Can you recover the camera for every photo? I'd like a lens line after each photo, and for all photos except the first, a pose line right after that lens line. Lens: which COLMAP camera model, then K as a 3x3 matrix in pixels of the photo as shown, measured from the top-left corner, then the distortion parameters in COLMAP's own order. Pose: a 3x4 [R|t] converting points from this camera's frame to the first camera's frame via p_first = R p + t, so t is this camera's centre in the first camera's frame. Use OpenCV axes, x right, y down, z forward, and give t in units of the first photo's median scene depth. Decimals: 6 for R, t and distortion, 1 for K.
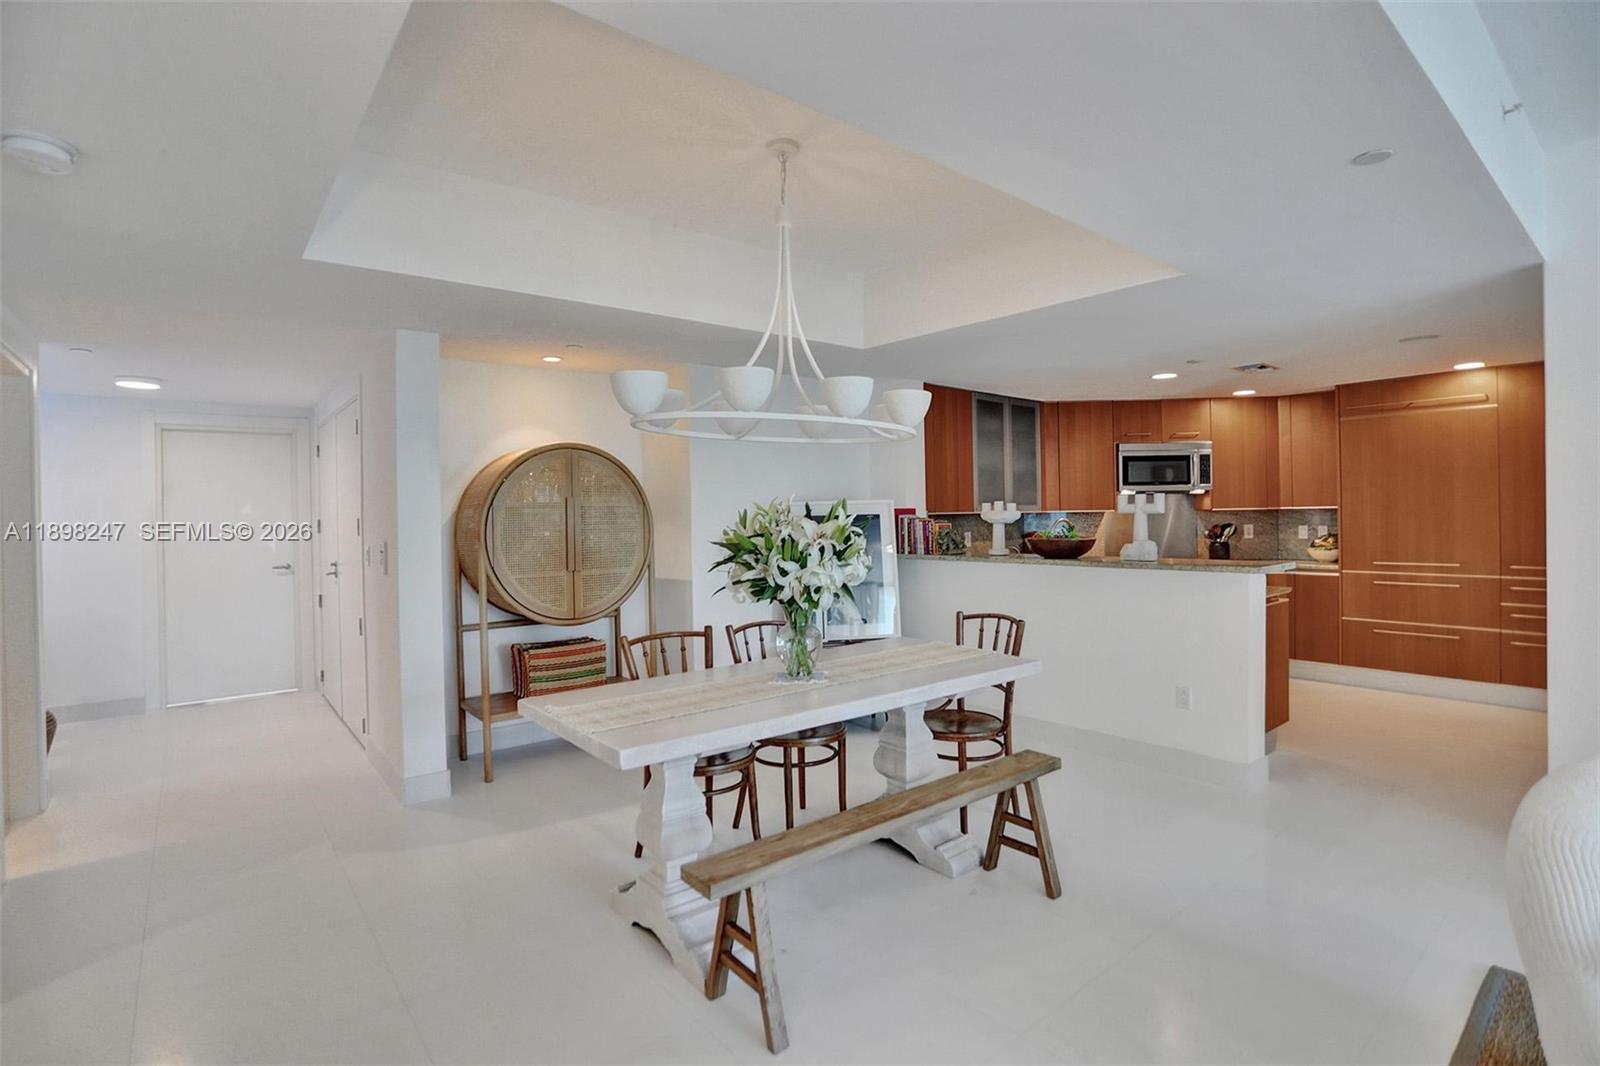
lens RADIAL K [[767.8, 0, 803.0], [0, 767.8, 518.8], [0, 0, 1]] dist [-0.085216, 0.037496]
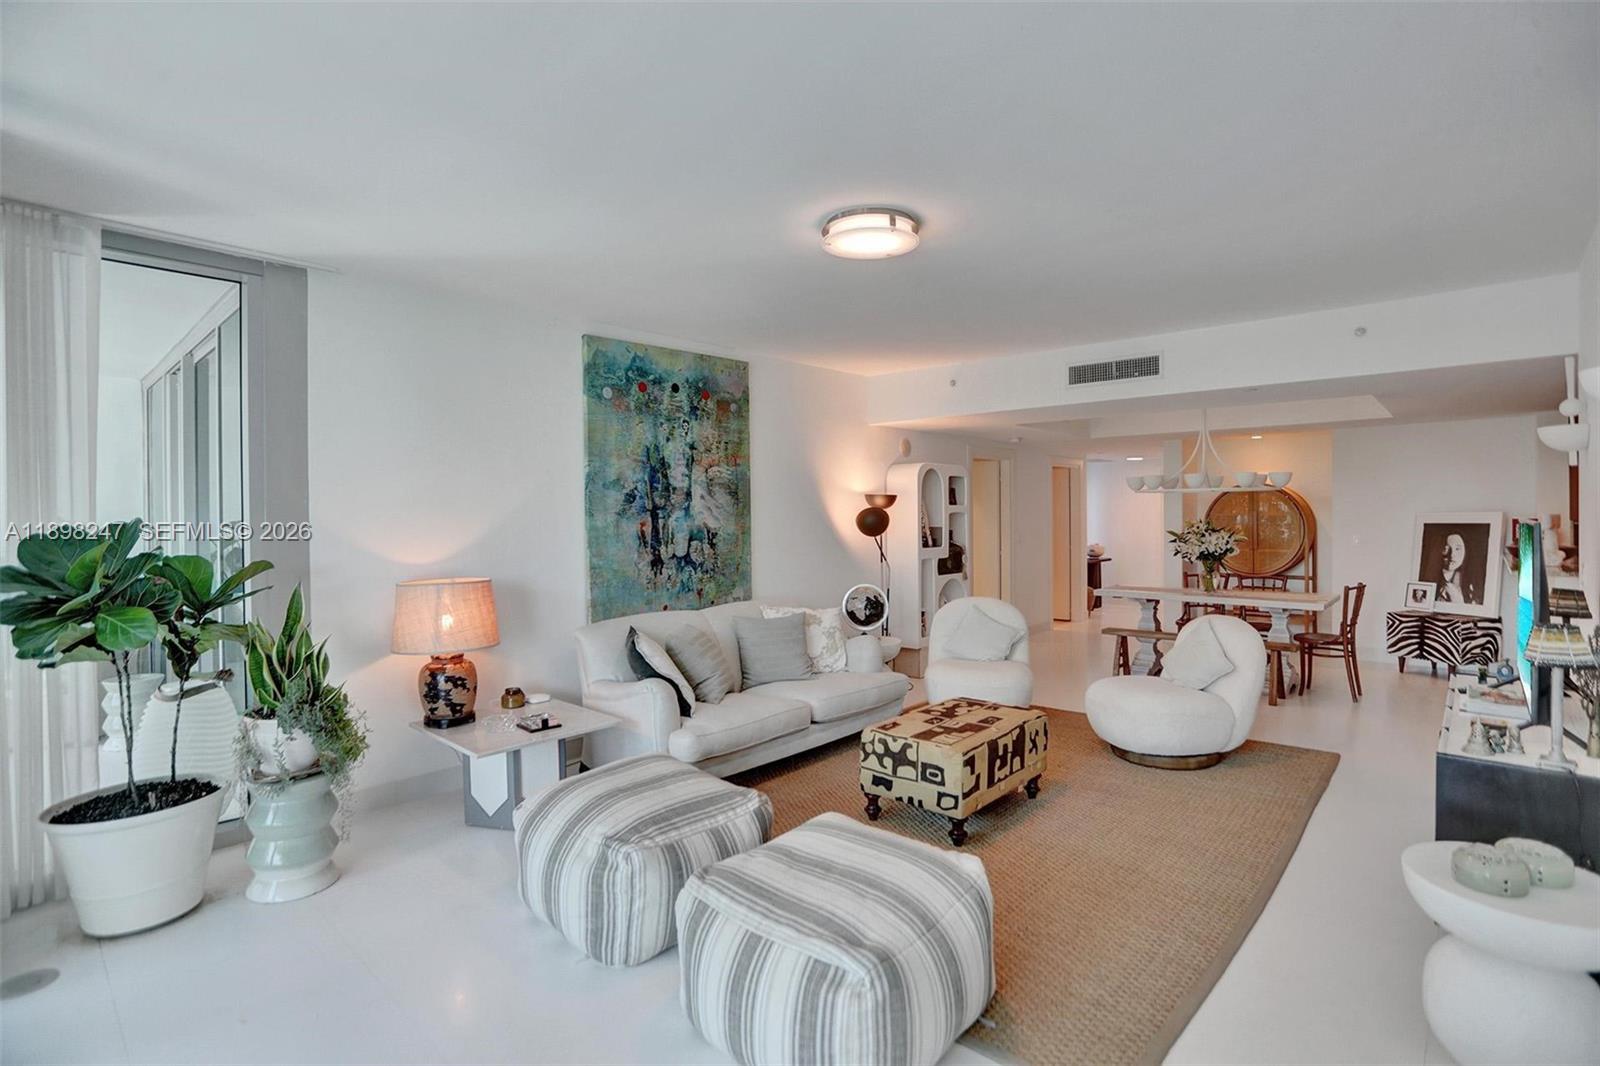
lens RADIAL K [[772.2, 0, 799.3], [0, 772.2, 518.1], [0, 0, 1]] dist [-0.075158, 0.028992]
pose [[0.140315, 0.020797, -0.989888, 1.358624], [0.002675, 0.999768, 0.021383, -0.051569], [0.990103, -0.005648, 0.140227, -0.394084]]
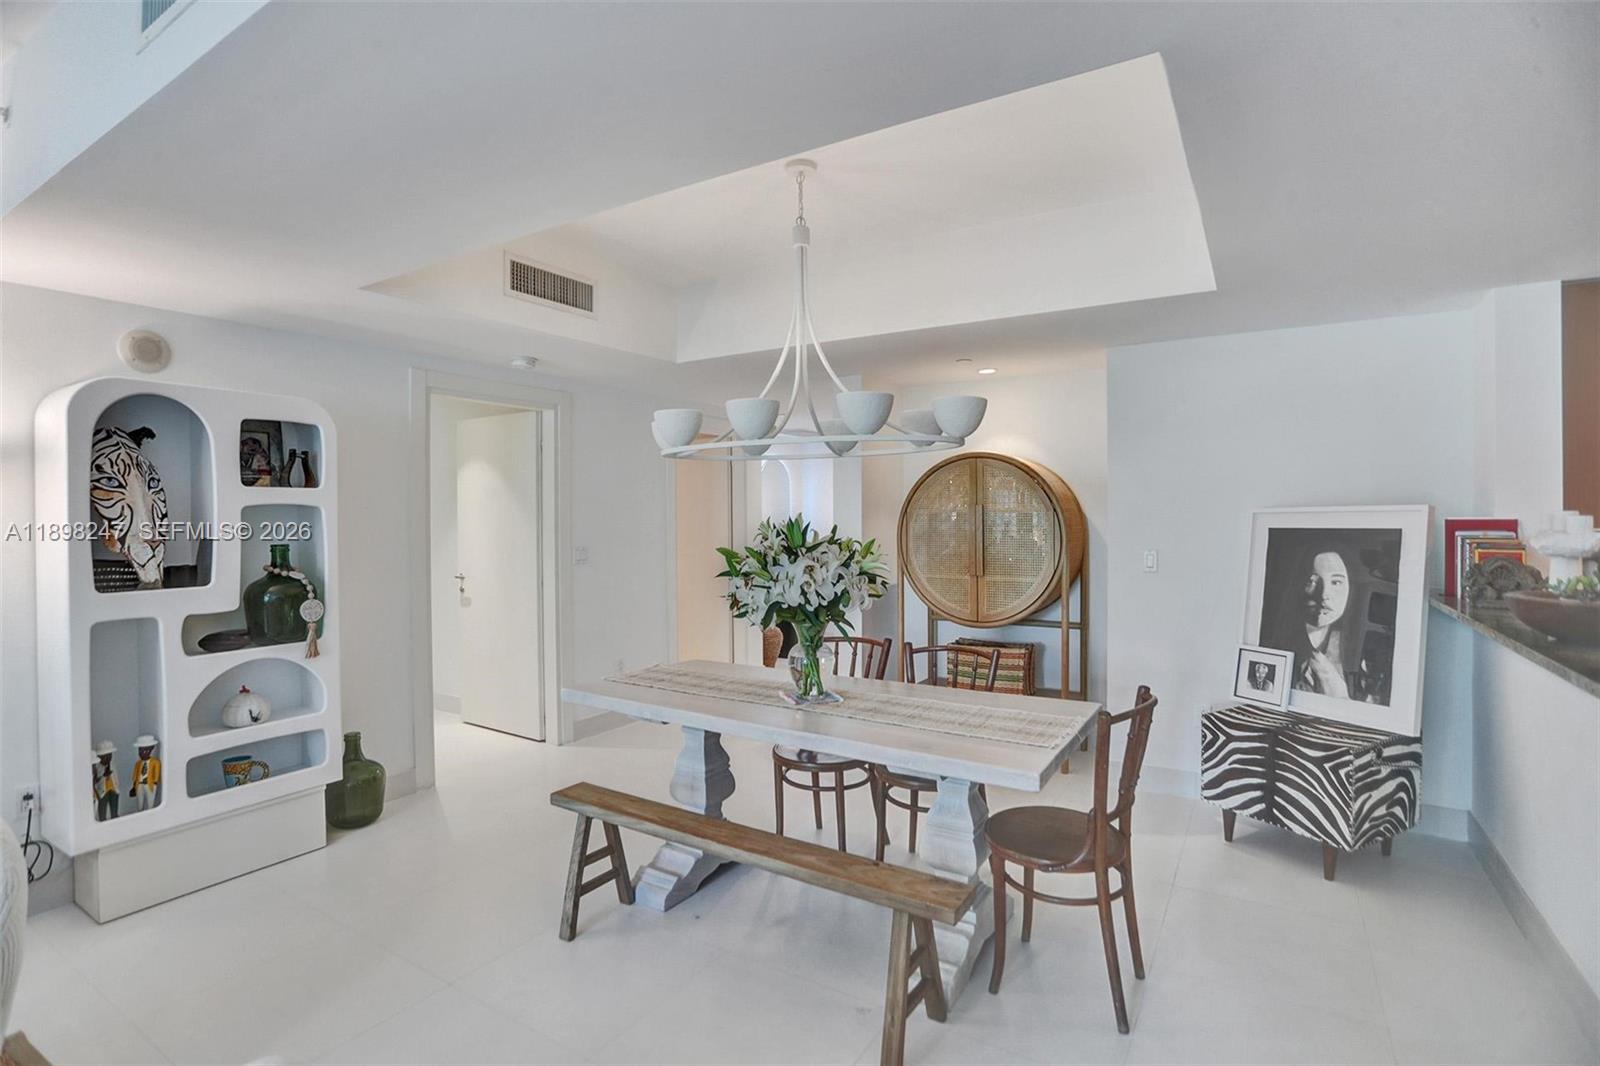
lens RADIAL K [[767.8, 0, 803.0], [0, 767.8, 518.8], [0, 0, 1]] dist [-0.085216, 0.037496]
pose [[0.325092, 0.022449, -0.945416, 0.574449], [-0.001714, 0.999731, 0.023149, -0.031040], [0.945681, -0.005905, 0.325043, 0.413220]]
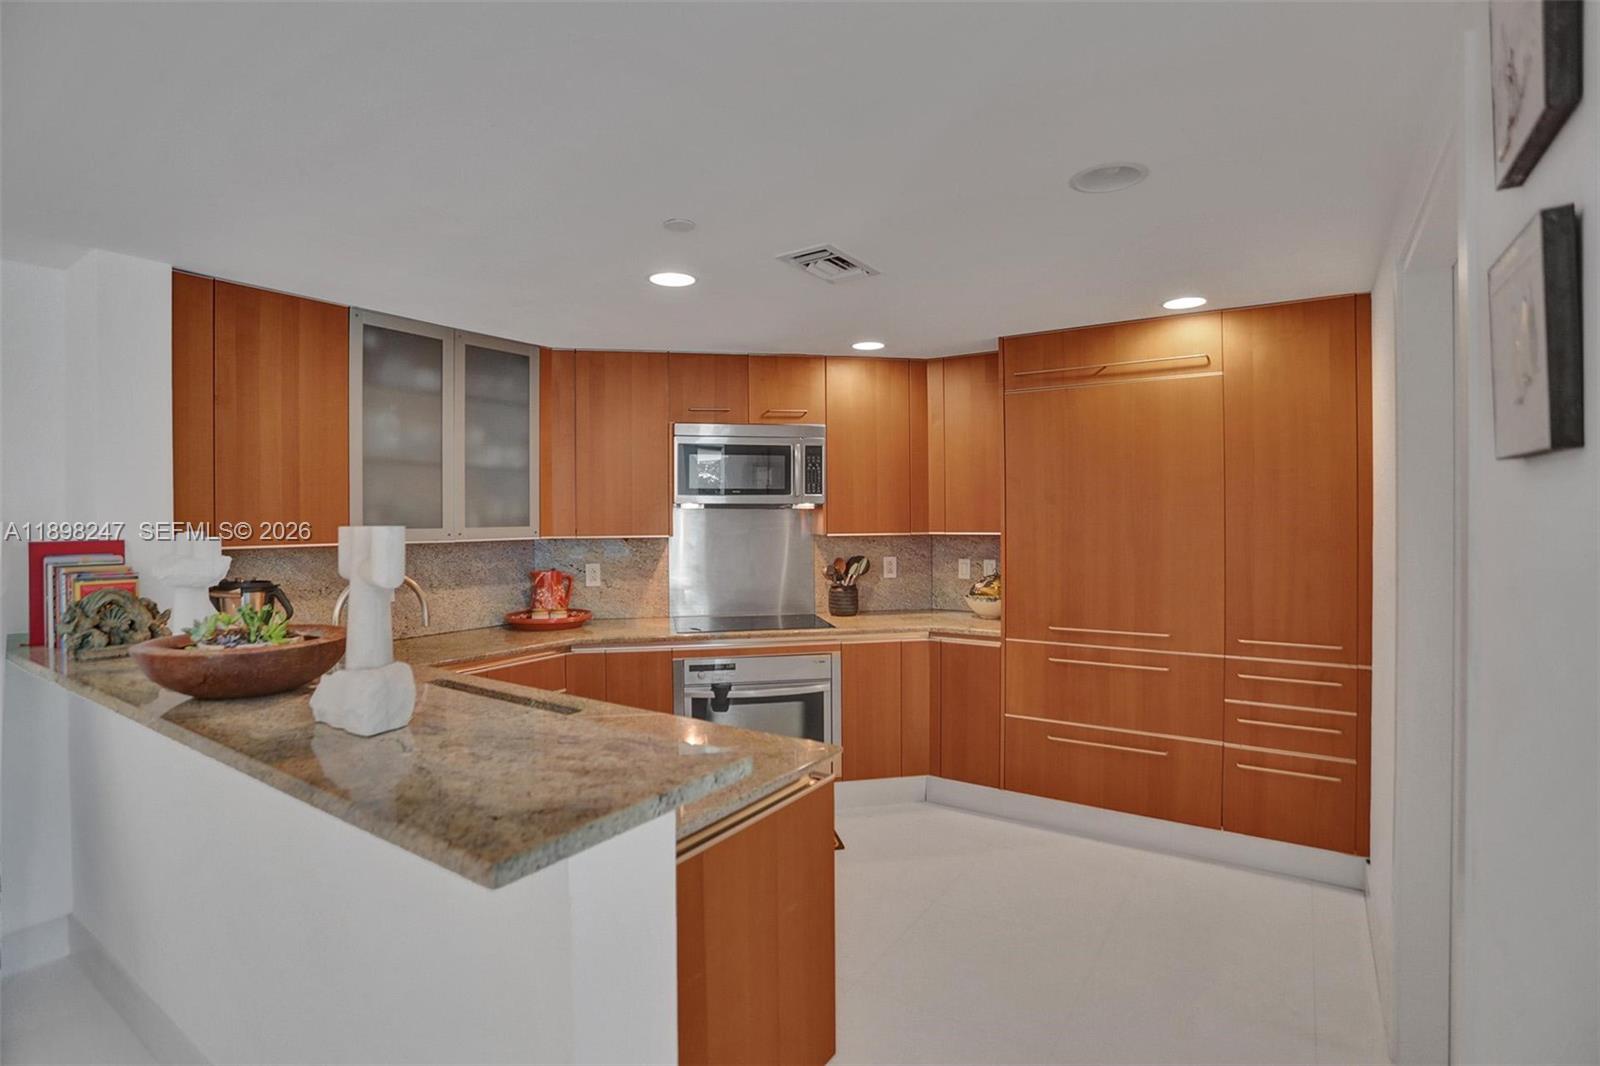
lens RADIAL K [[767.8, 0, 803.0], [0, 767.8, 518.8], [0, 0, 1]] dist [-0.085216, 0.037496]
pose [[0.956458, 0.007565, 0.291773, 0.484719], [-0.006547, 0.999969, -0.004464, -0.032602], [-0.291798, 0.002359, 0.956477, 0.565450]]
